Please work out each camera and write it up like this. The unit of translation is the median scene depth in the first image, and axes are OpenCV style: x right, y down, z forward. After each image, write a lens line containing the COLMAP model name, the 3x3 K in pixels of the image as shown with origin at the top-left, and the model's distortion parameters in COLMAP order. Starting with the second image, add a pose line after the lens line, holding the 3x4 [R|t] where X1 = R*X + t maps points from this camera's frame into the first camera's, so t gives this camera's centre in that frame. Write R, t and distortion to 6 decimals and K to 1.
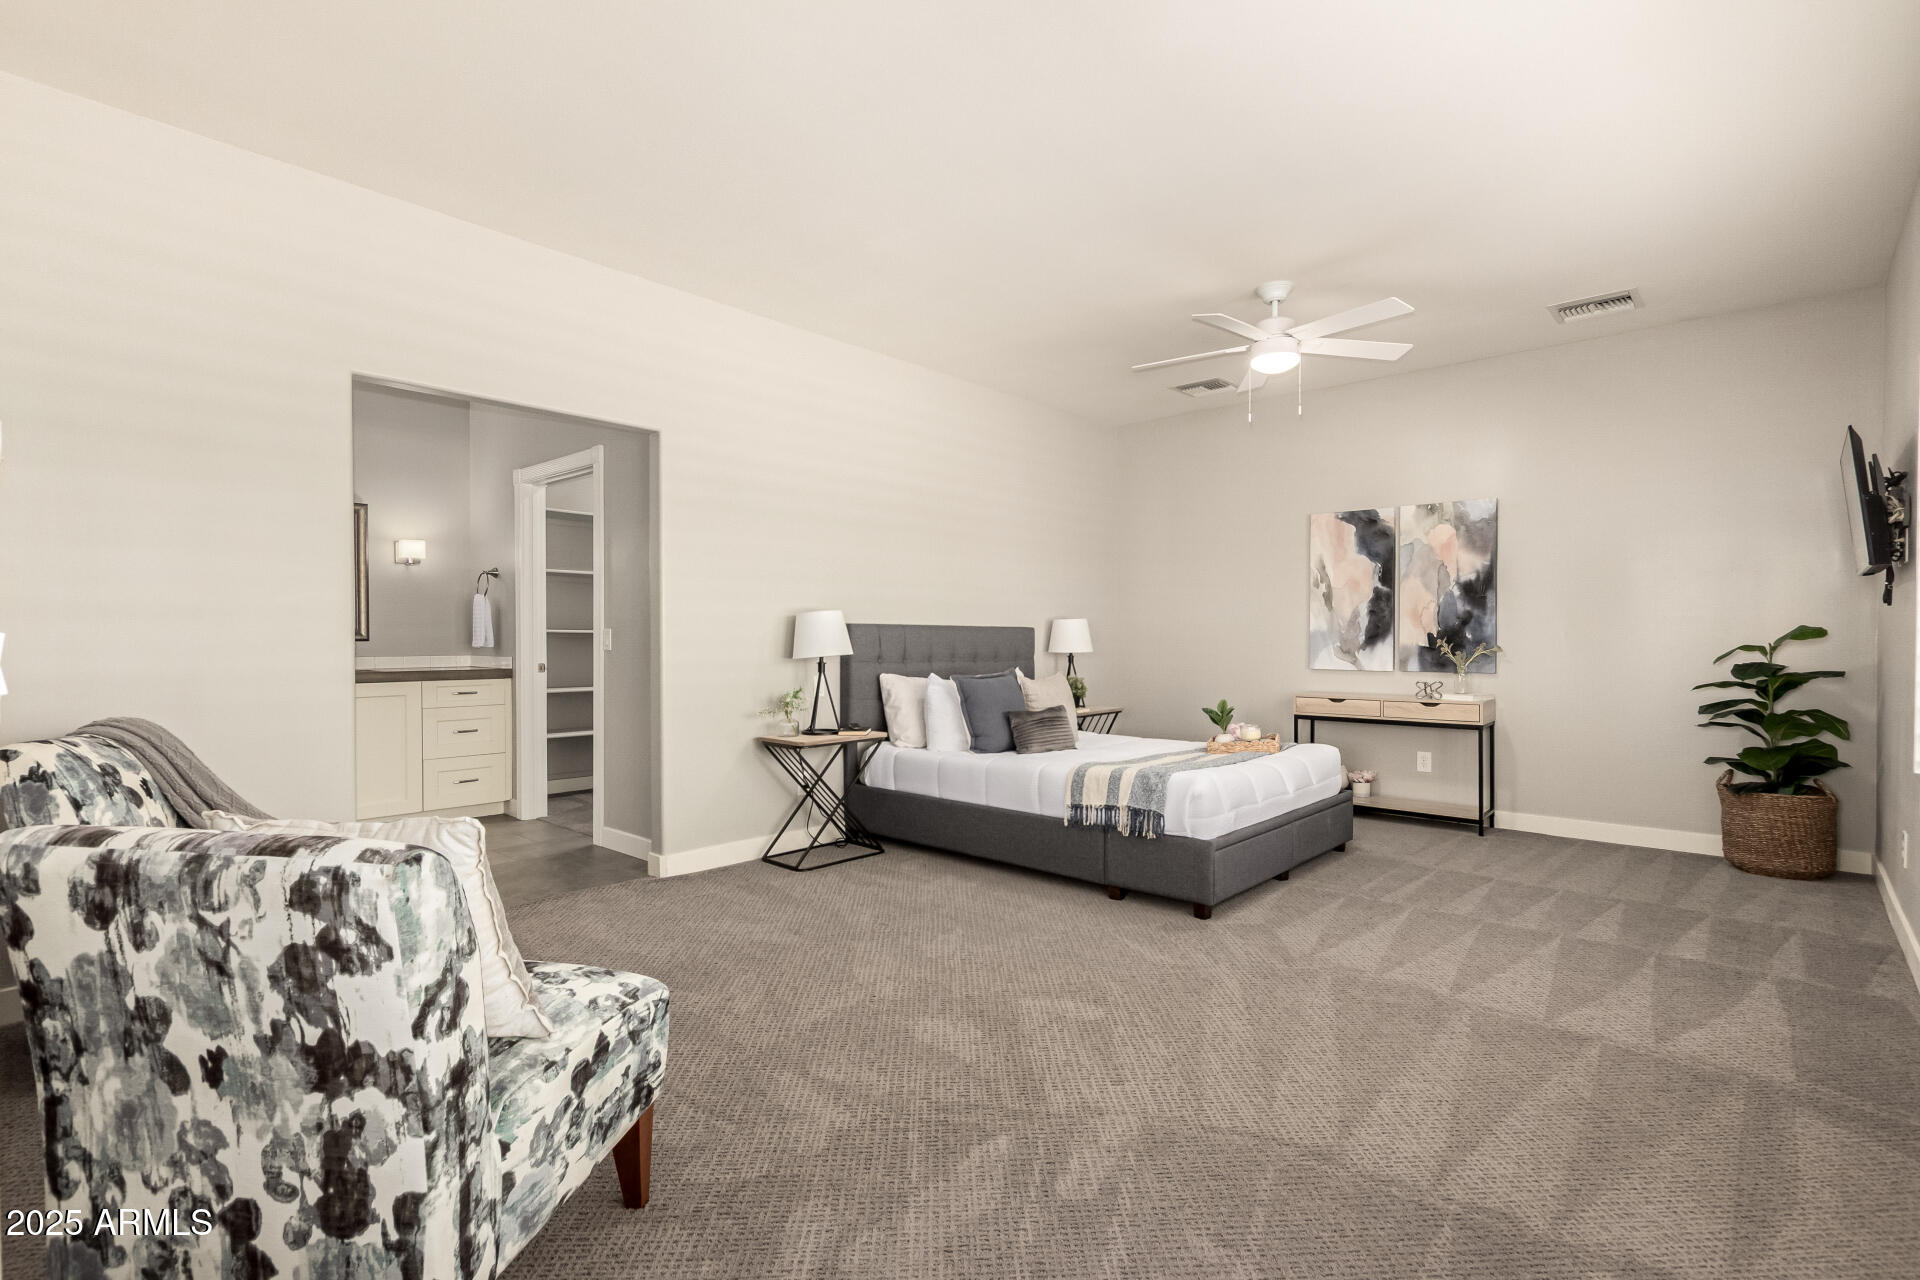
lens RADIAL K [[906.0, 0, 960.3], [0, 906.0, 646.7], [0, 0, 1]] dist [0.006064, 0.000992]
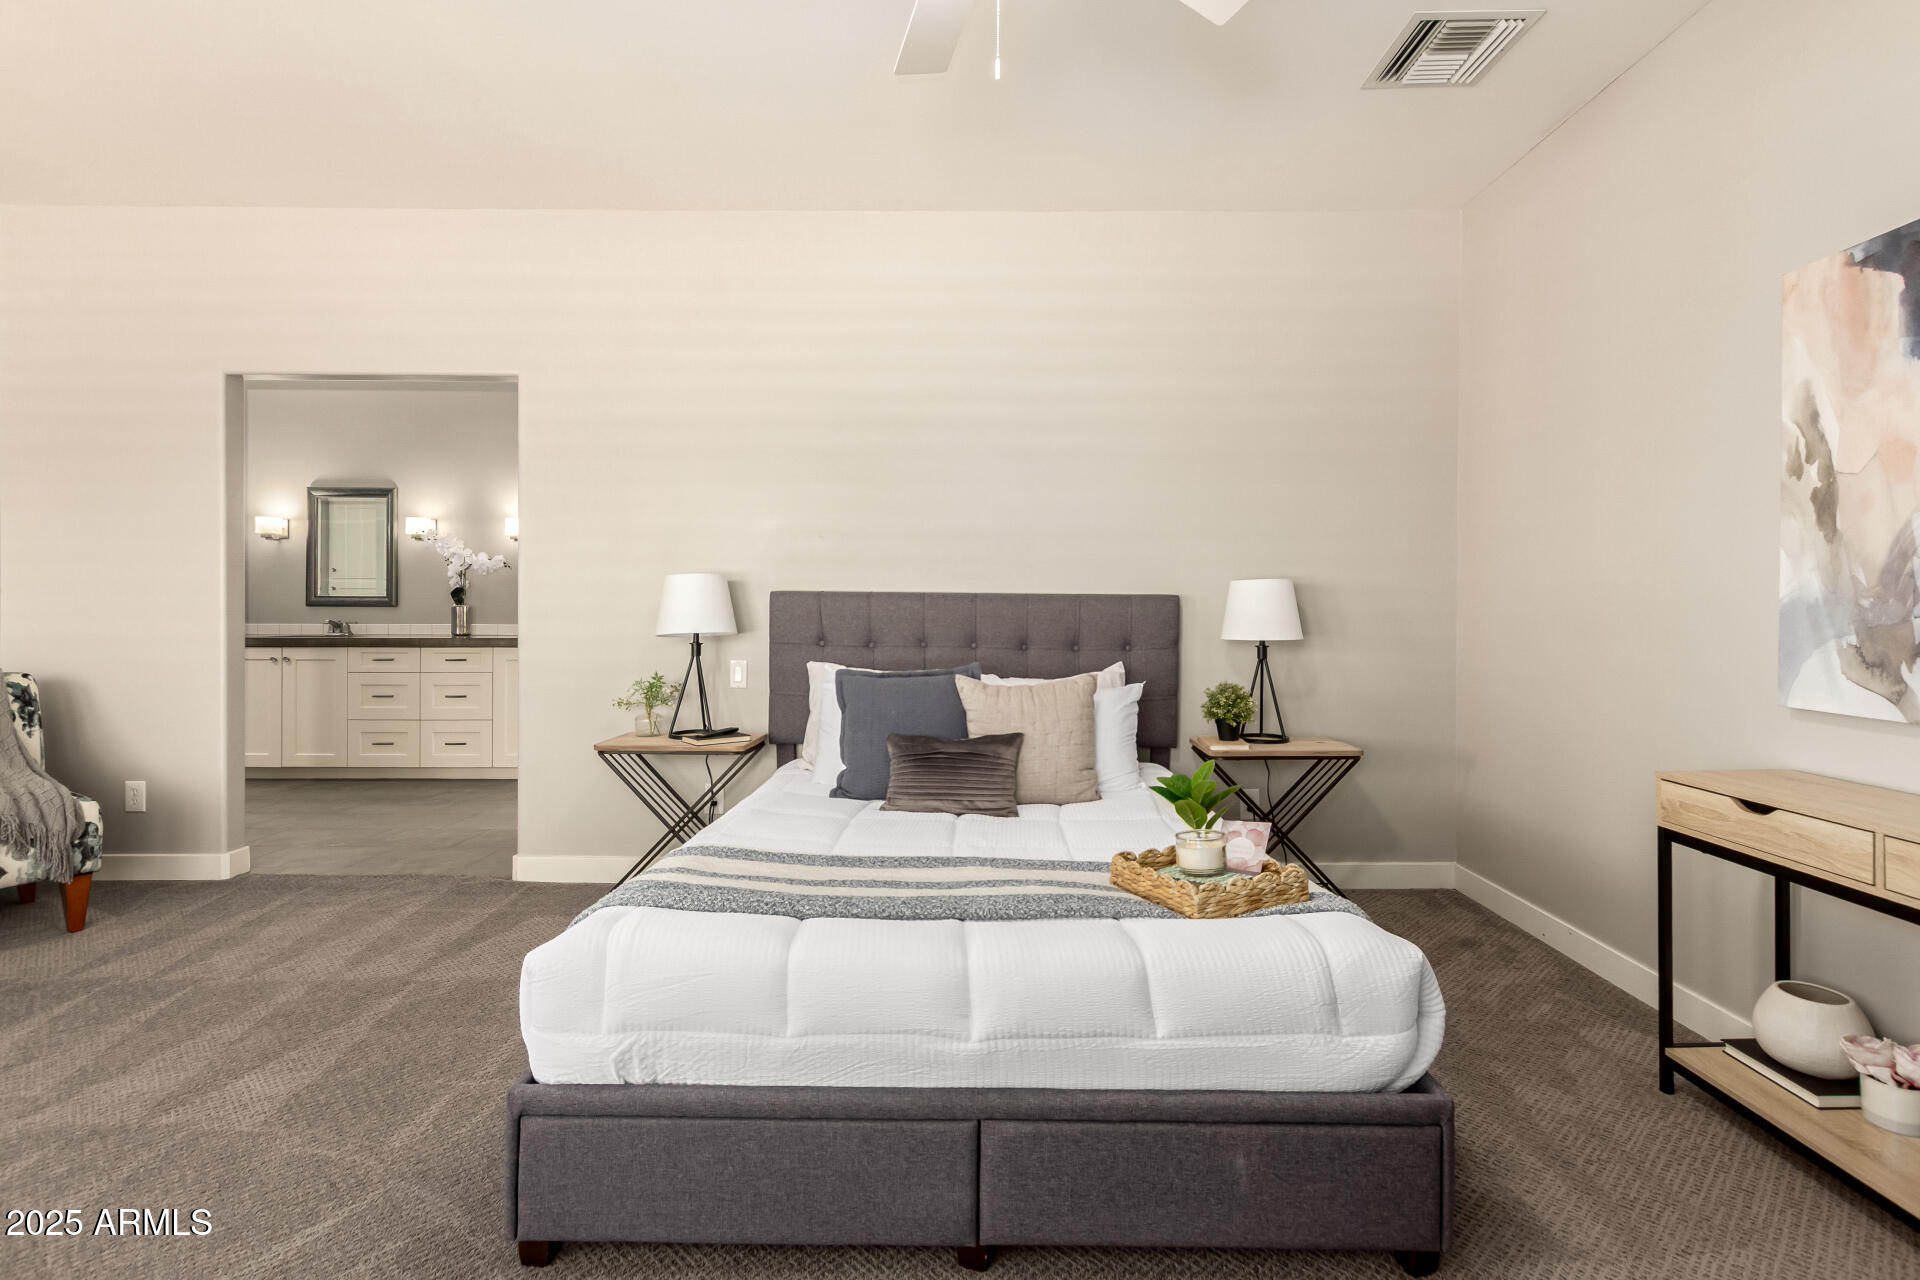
lens RADIAL K [[906.0, 0, 986.7], [0, 906.0, 610.1], [0, 0, 1]] dist [0.006064, 0.000992]
pose [[0.666341, 0.006920, -0.745615, 0.563688], [-0.012889, 0.999914, -0.002239, -0.011038], [0.745536, 0.011102, 0.666373, 0.666241]]
